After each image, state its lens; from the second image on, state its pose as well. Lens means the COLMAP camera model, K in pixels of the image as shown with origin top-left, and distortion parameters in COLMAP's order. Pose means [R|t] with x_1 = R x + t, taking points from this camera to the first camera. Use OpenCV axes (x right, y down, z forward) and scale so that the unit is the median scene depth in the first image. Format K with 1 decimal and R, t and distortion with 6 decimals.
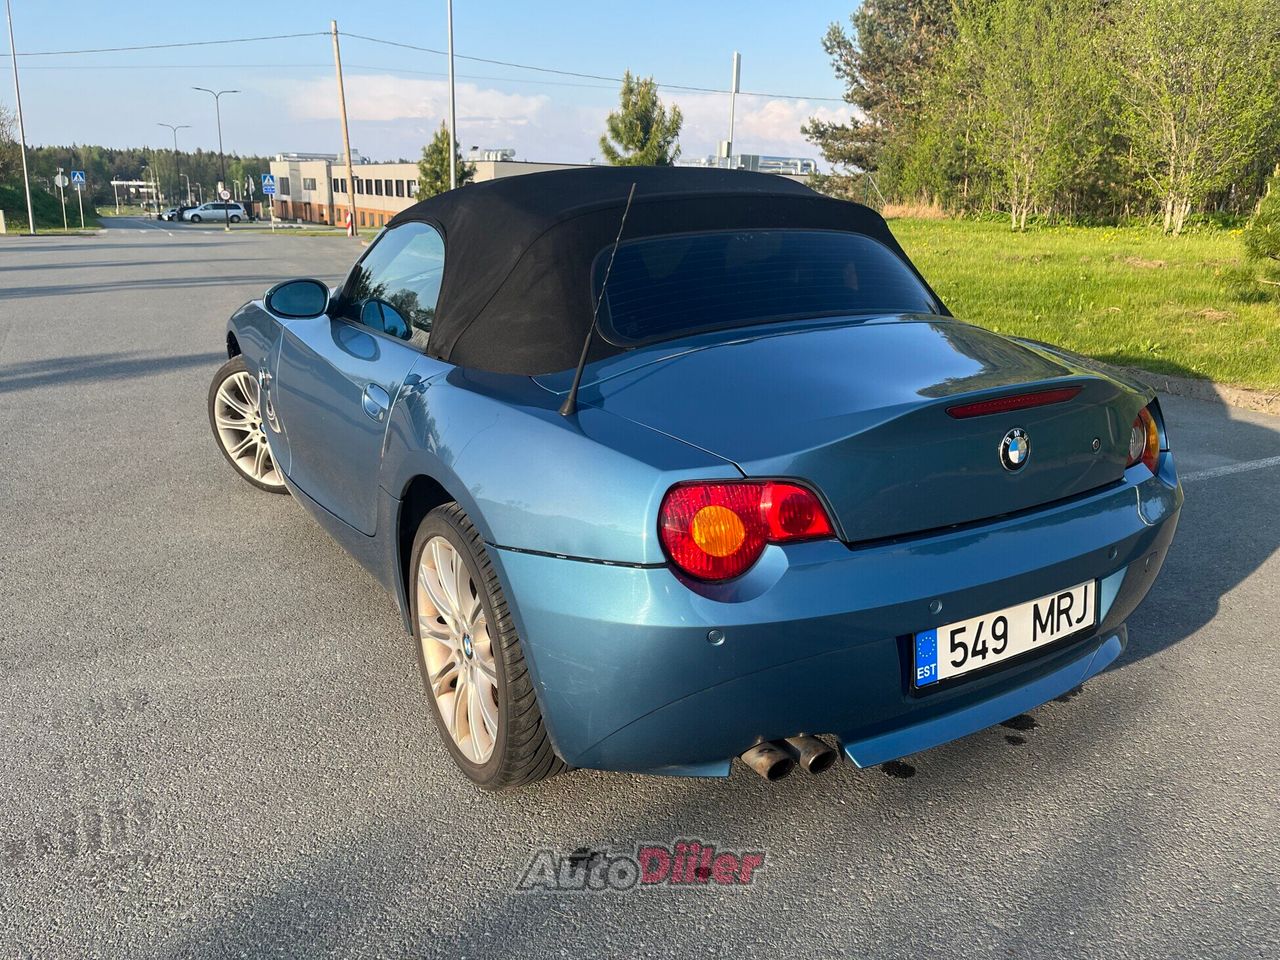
lens RADIAL K [[968.4, 0, 634.7], [0, 968.4, 482.6], [0, 0, 1]] dist [0.048001, -0.037541]
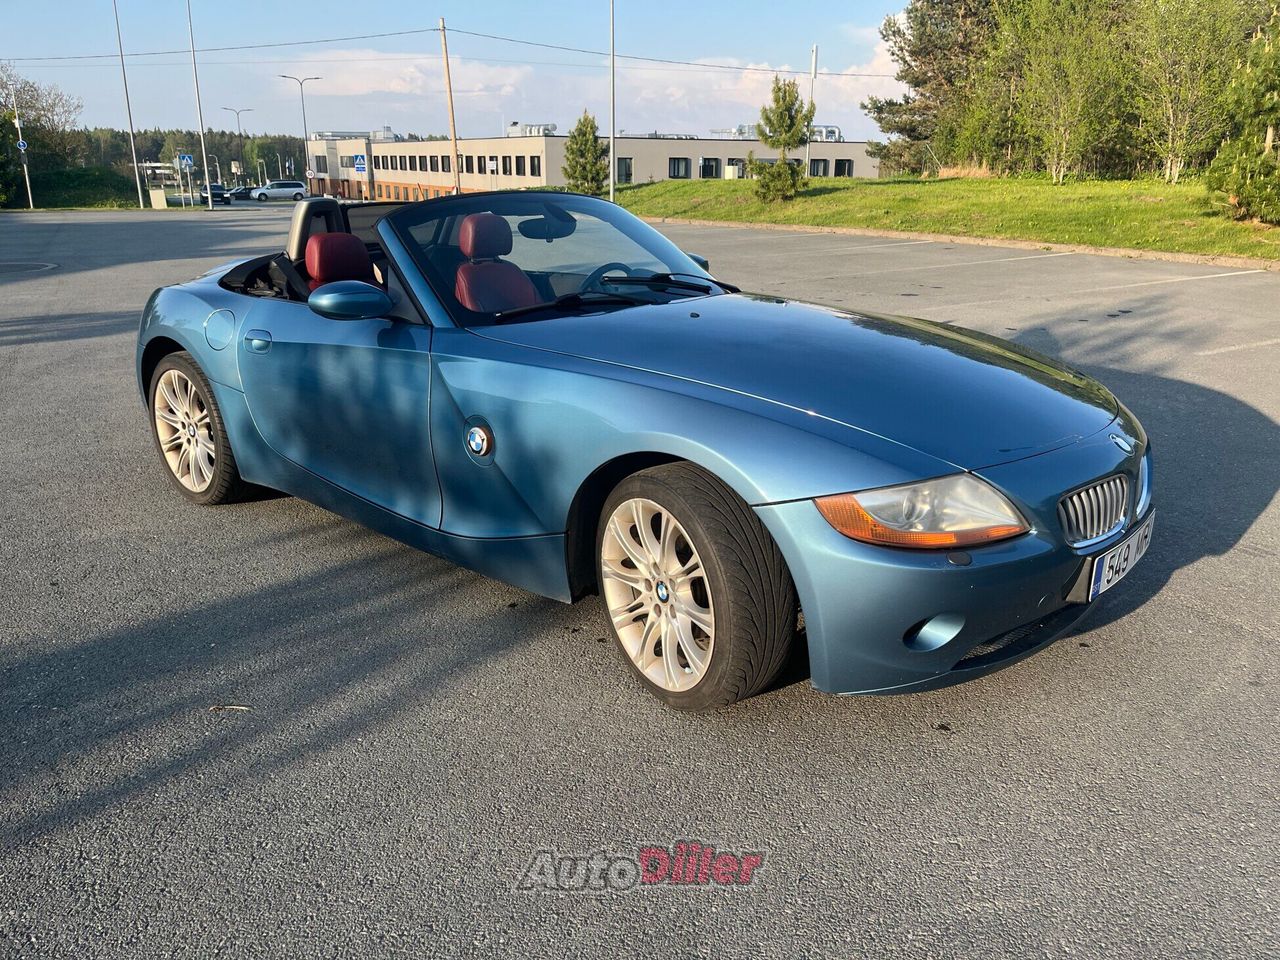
lens RADIAL K [[968.4, 0, 647.1], [0, 968.4, 477.5], [0, 0, 1]] dist [0.048001, -0.037541]
pose [[0.999706, -0.024236, 0.000457, -0.110378], [0.024218, 0.999426, 0.023670, 0.060048], [-0.001030, -0.023652, 0.999720, -0.214090]]
